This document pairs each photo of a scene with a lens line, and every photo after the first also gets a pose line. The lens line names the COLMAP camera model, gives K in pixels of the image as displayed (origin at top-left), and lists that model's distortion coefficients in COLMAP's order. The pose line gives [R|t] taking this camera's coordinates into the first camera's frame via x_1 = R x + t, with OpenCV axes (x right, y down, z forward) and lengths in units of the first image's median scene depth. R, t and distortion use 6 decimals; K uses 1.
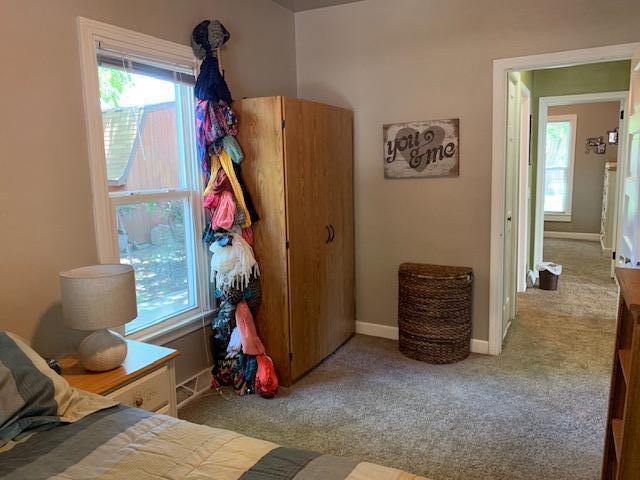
lens RADIAL K [[499.9, 0, 320.0], [0, 499.9, 240.0], [0, 0, 1]] dist [0.055310, -0.039519]
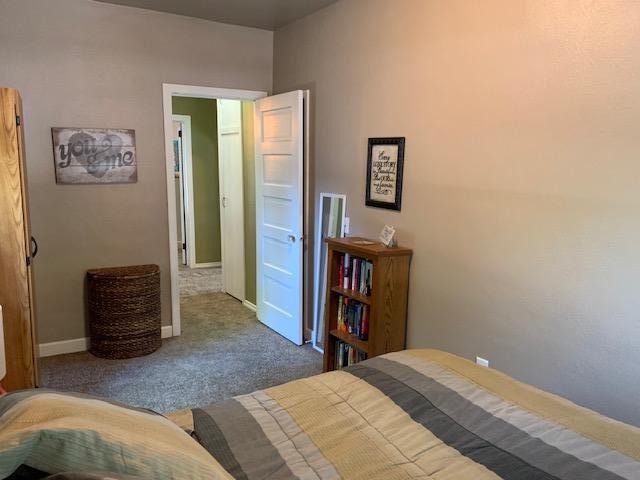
lens RADIAL K [[499.9, 0, 320.0], [0, 499.9, 240.0], [0, 0, 1]] dist [0.055310, -0.039519]
pose [[0.514850, -0.095709, 0.851921, -0.460165], [0.106420, 0.993197, 0.047267, -0.011873], [-0.850649, 0.066326, 0.521533, 0.096809]]
